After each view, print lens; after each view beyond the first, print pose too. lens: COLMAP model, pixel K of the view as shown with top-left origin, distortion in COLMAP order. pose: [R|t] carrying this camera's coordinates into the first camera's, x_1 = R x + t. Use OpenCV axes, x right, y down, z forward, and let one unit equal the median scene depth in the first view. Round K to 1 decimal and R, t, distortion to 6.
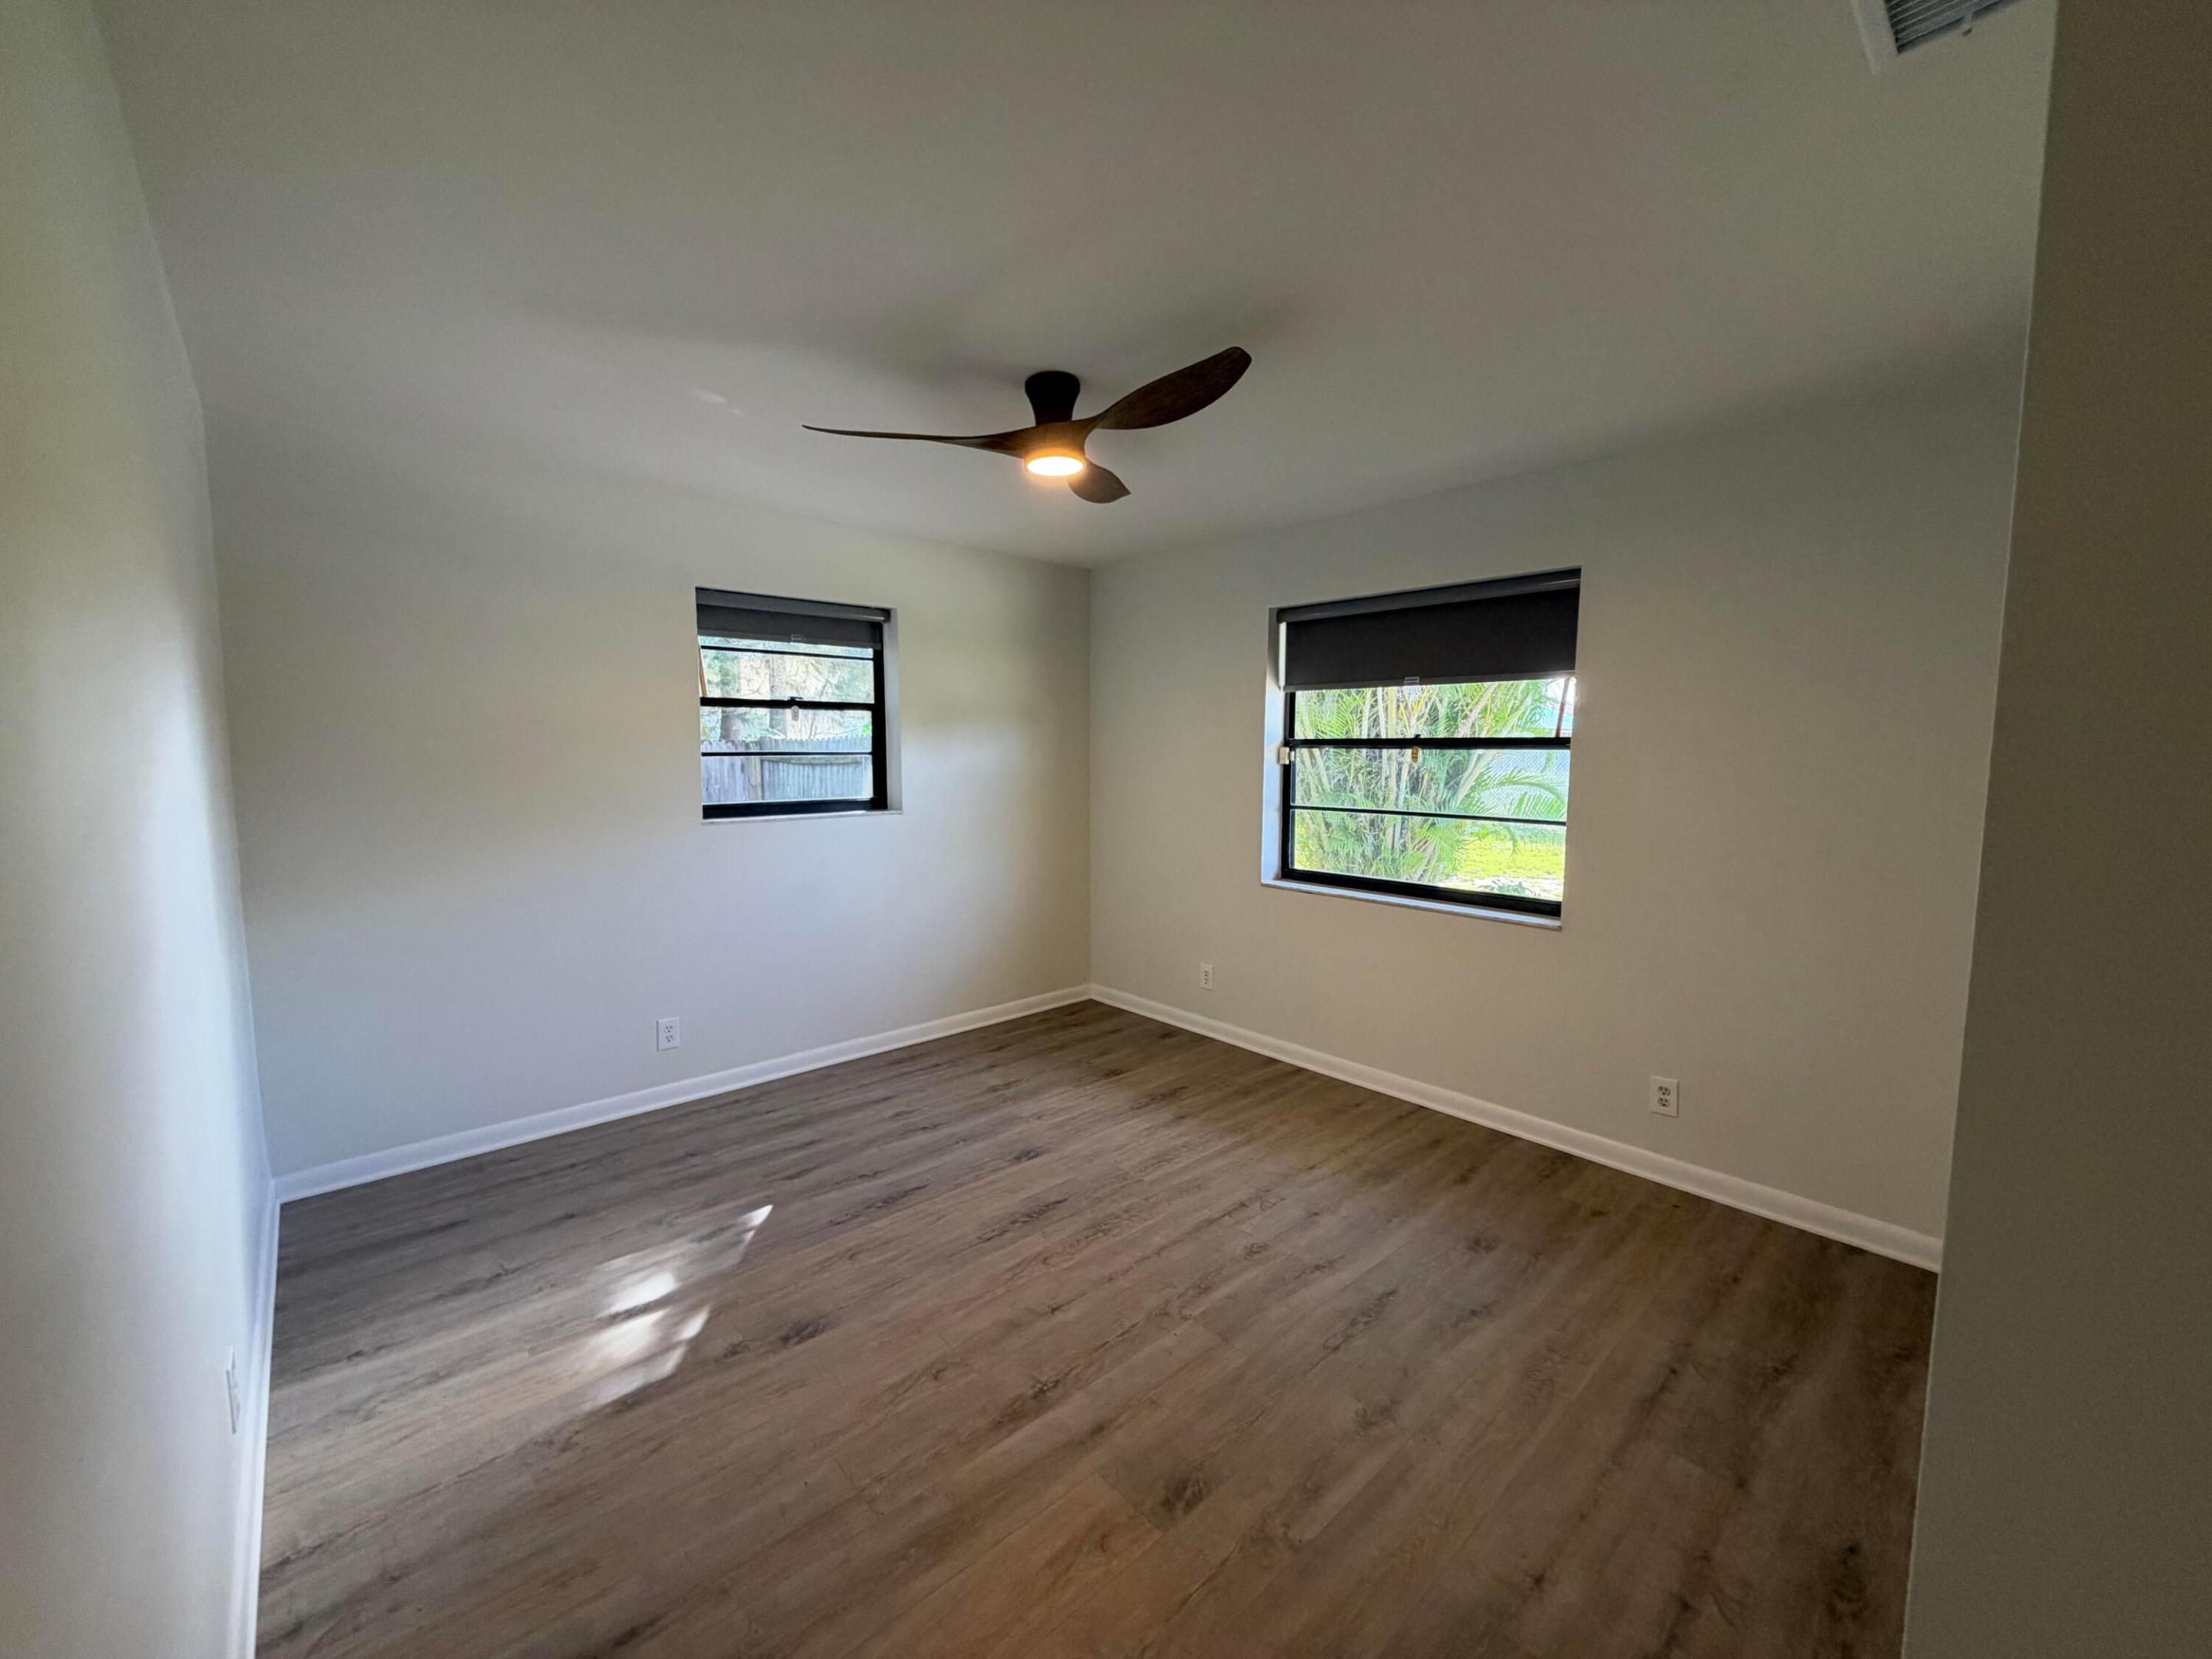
lens RADIAL K [[886.9, 0, 1098.0], [0, 886.9, 829.2], [0, 0, 1]] dist [0.002680, -0.000304]
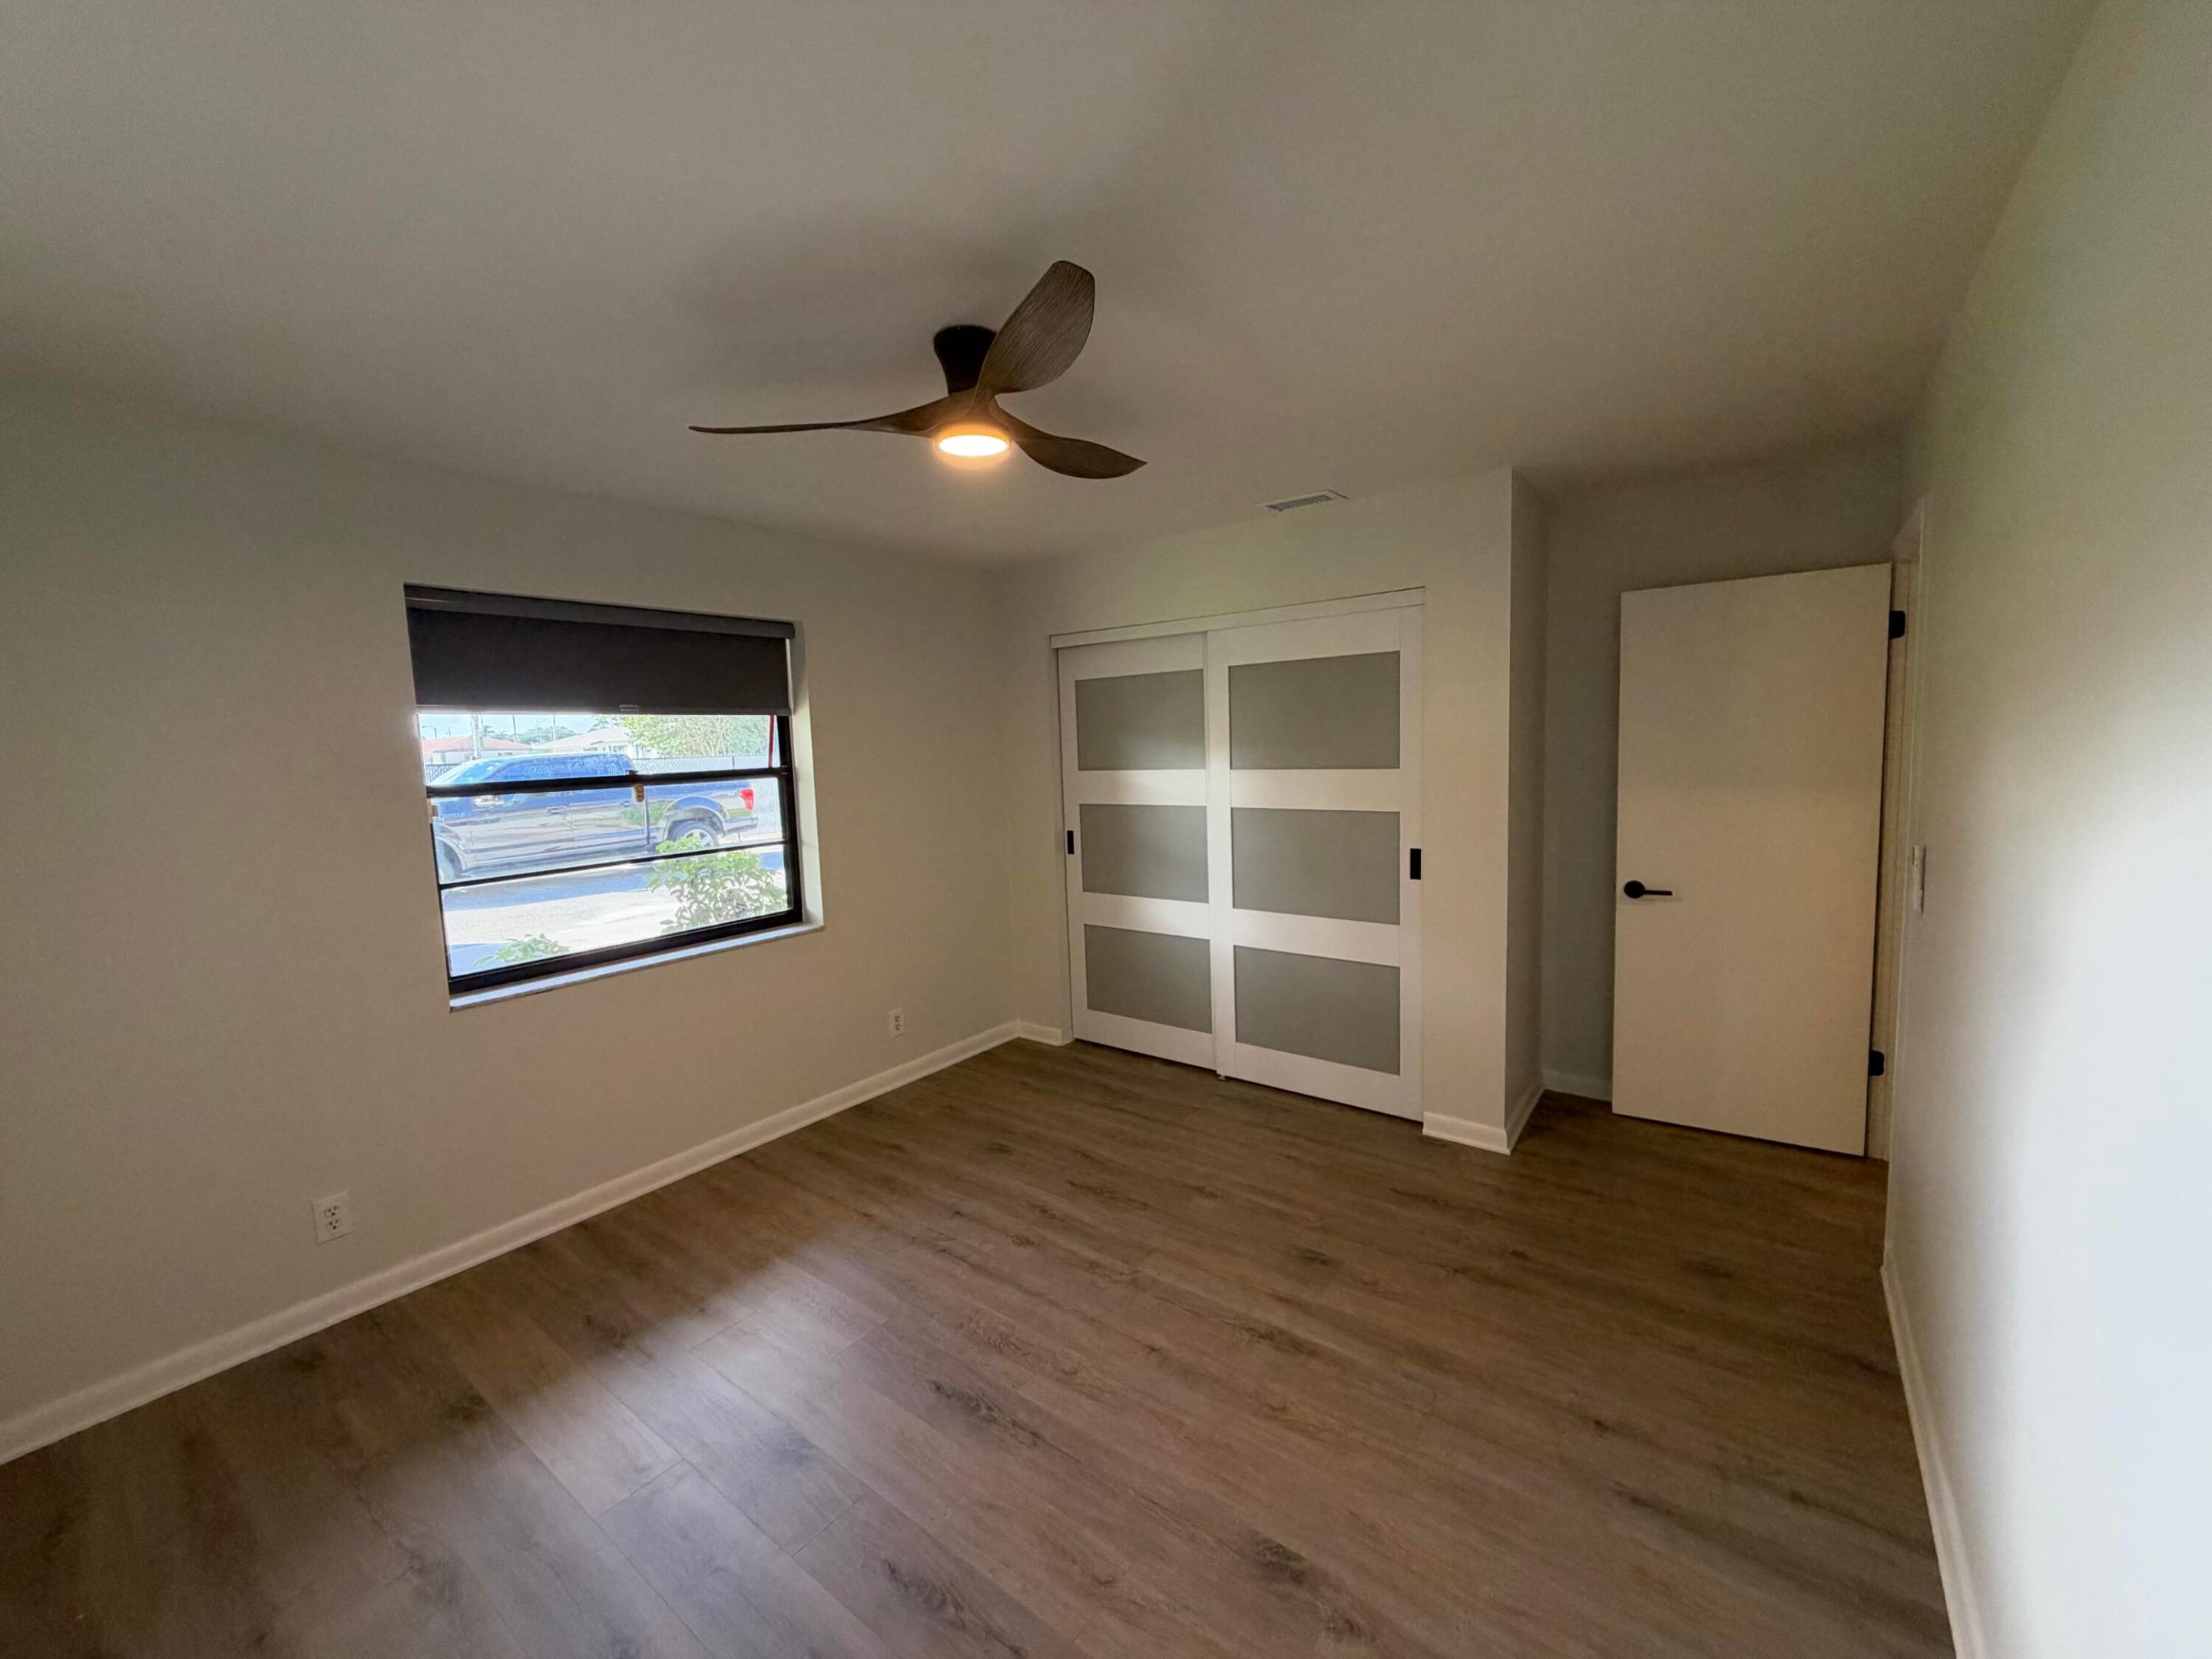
lens RADIAL K [[886.9, 0, 1098.0], [0, 886.9, 829.2], [0, 0, 1]] dist [0.002680, -0.000304]
pose [[-0.186193, -0.100048, 0.977406, -0.820500], [0.124079, 0.984443, 0.124405, -0.142326], [-0.974647, 0.144439, -0.170882, 0.987237]]
